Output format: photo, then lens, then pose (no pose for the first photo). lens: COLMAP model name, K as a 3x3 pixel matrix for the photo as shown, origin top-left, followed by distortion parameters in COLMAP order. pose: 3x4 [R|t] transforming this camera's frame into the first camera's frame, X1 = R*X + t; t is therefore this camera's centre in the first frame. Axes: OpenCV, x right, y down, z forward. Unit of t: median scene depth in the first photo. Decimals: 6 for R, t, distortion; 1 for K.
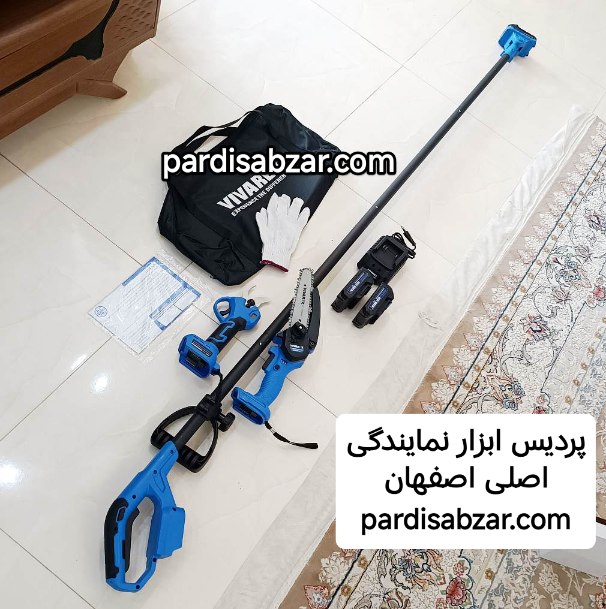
lens RADIAL K [[763.0, 0, 303.0], [0, 763.0, 304.5], [0, 0, 1]] dist [0.031695, -0.082427]
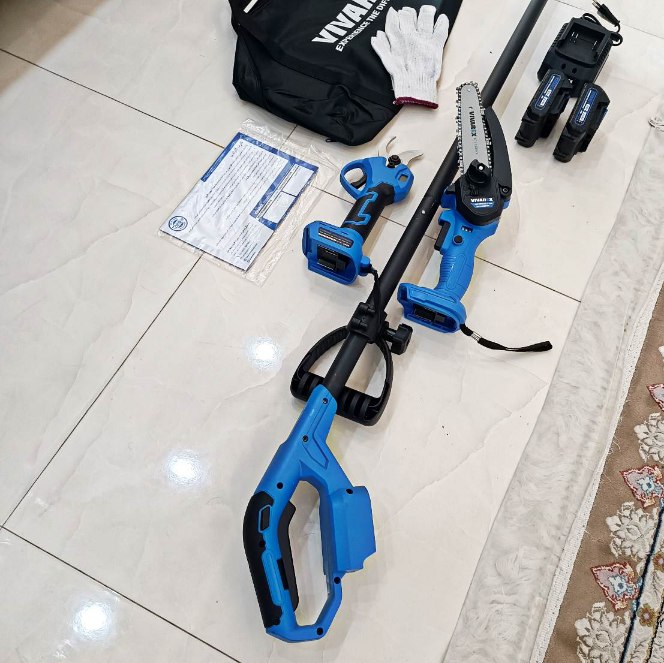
lens RADIAL K [[831.9, 0, 332.0], [0, 831.9, 331.5], [0, 0, 1]] dist [0.031695, -0.082427]
pose [[0.959245, -0.225385, -0.170442, -0.033446], [0.243289, 0.965539, 0.092441, 0.065662], [0.143733, -0.130140, 0.981022, 0.295935]]
